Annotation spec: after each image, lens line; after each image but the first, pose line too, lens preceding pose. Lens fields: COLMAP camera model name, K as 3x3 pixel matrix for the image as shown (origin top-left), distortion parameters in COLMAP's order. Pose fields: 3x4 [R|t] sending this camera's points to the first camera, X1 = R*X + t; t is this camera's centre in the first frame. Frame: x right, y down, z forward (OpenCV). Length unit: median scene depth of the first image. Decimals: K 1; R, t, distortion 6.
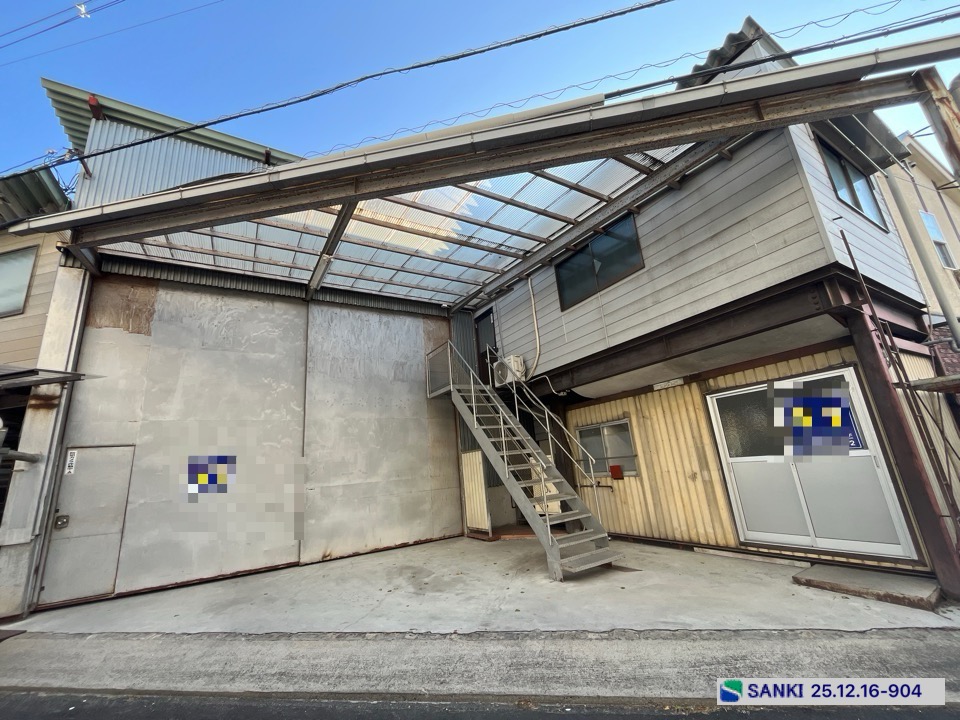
lens RADIAL K [[388.8, 0, 477.0], [0, 388.8, 360.9], [0, 0, 1]] dist [-0.003323, -0.000154]
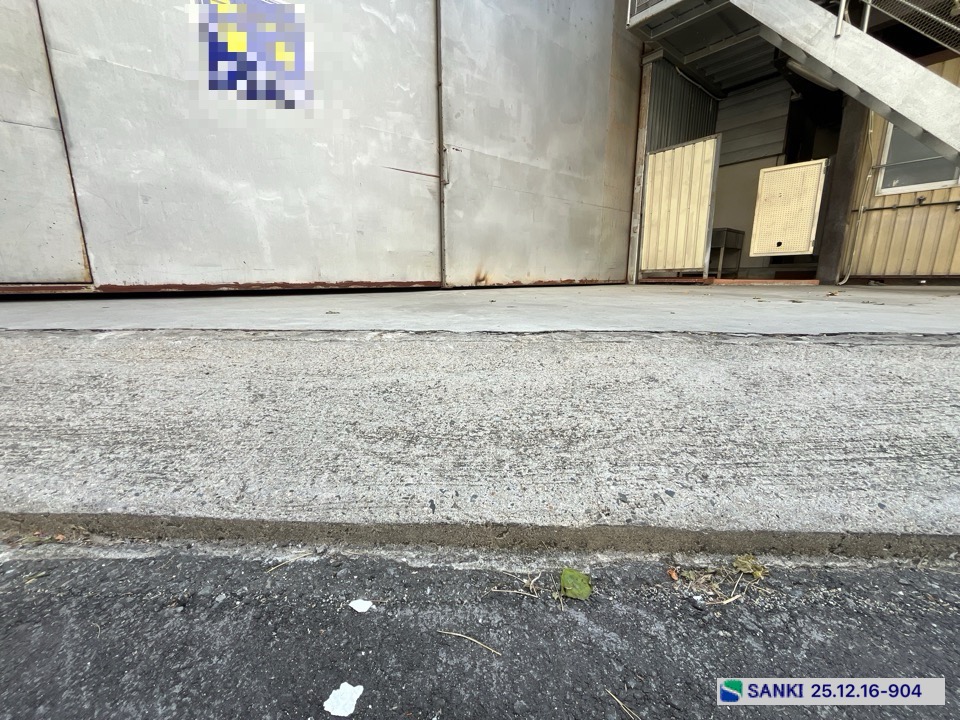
lens RADIAL K [[388.8, 0, 476.8], [0, 388.8, 361.0], [0, 0, 1]] dist [-0.003323, -0.000154]
pose [[0.984499, 0.043001, 0.170037, -0.515041], [-0.115357, 0.889032, 0.443074, 0.377671], [-0.132116, -0.455820, 0.880212, 0.467869]]
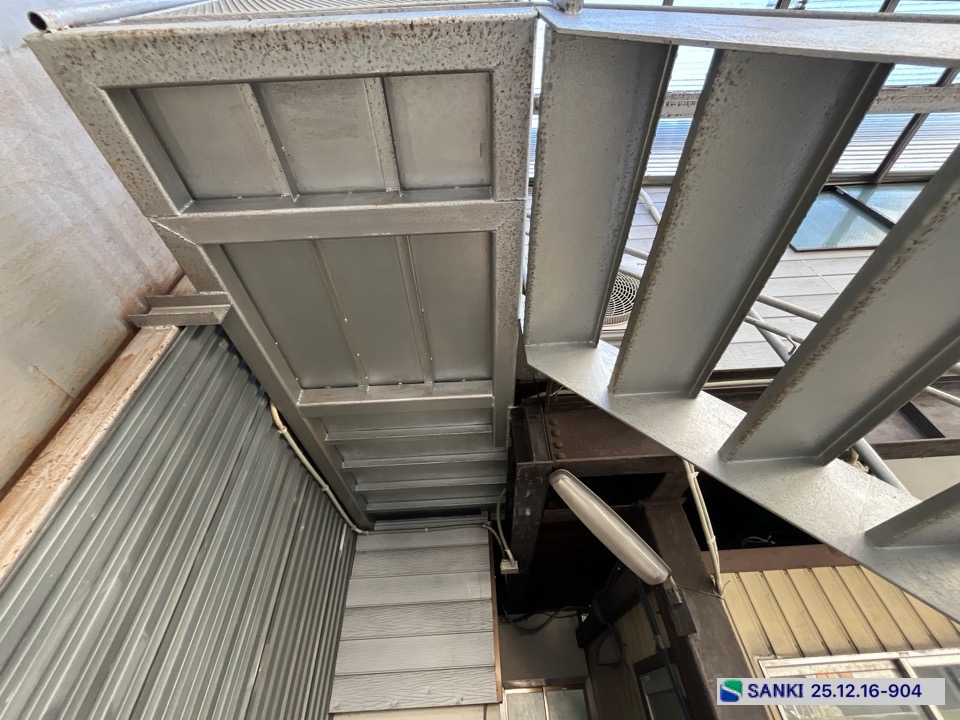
lens RADIAL K [[388.8, 0, 478.0], [0, 388.8, 361.6], [0, 0, 1]] dist [-0.003323, -0.000154]
pose [[0.532421, 0.620499, 0.575768, -0.090143], [-0.222006, 0.758740, -0.612394, 0.252313], [-0.816848, 0.198228, 0.541724, 1.139377]]
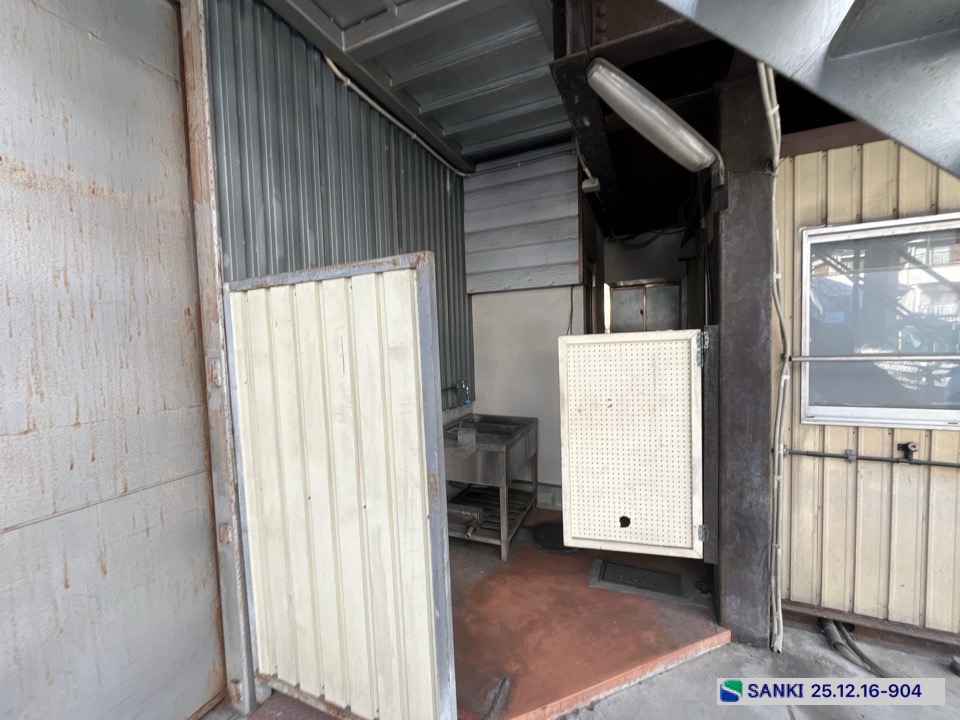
lens RADIAL K [[388.8, 0, 478.5], [0, 388.8, 360.1], [0, 0, 1]] dist [-0.003323, -0.000154]
pose [[0.811907, 0.026516, 0.583185, -0.062939], [-0.186791, 0.958251, 0.216481, 0.276481], [-0.553097, -0.284696, 0.782963, 1.049081]]
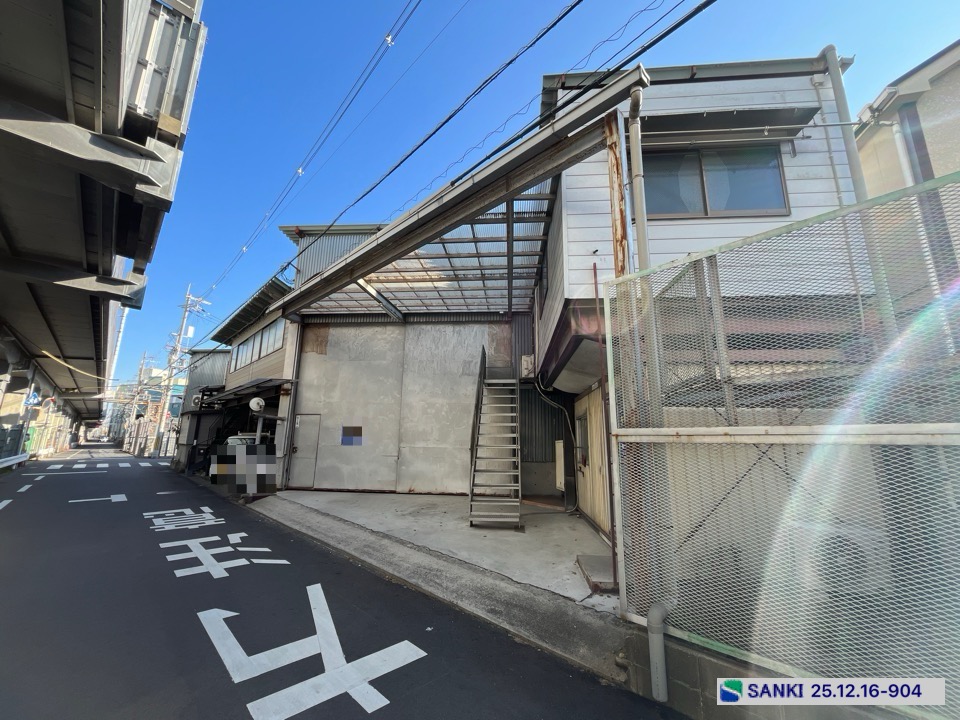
lens RADIAL K [[388.8, 0, 477.4], [0, 388.8, 362.2], [0, 0, 1]] dist [-0.003323, -0.000154]
pose [[0.814058, -0.024021, -0.580287, 0.789139], [0.069239, 0.996033, 0.055901, -0.083966], [0.576642, -0.085686, 0.812491, -0.072760]]
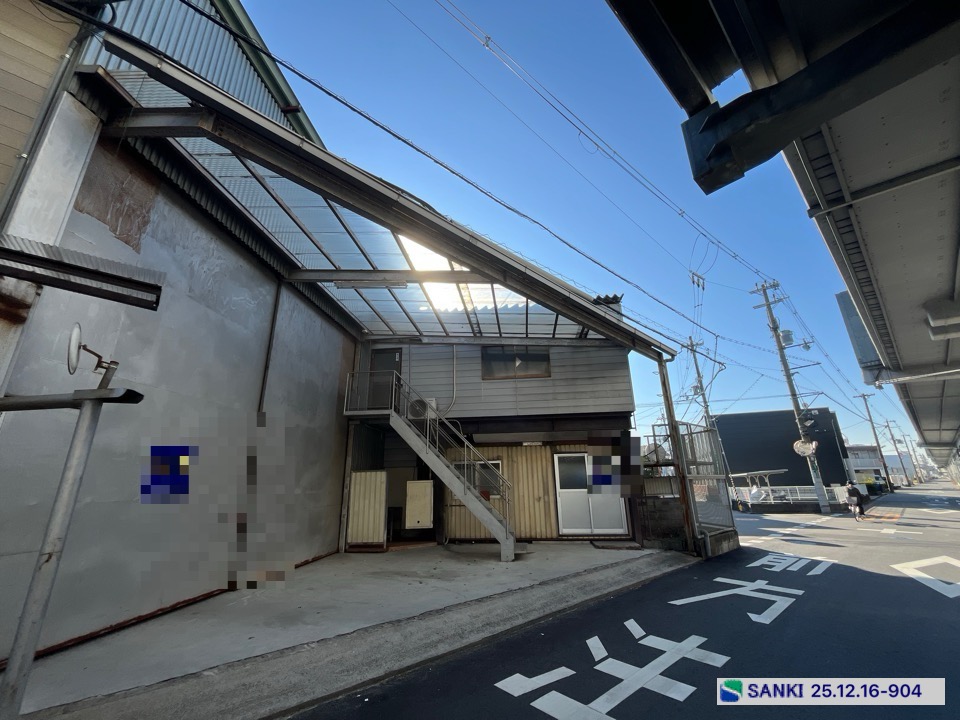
lens RADIAL K [[388.8, 0, 477.1], [0, 388.8, 360.0], [0, 0, 1]] dist [-0.003323, -0.000154]
pose [[0.600921, 0.311155, 0.736259, -0.930406], [-0.241836, 0.948724, -0.203564, 0.107706], [-0.761846, -0.055728, 0.645356, 0.100383]]
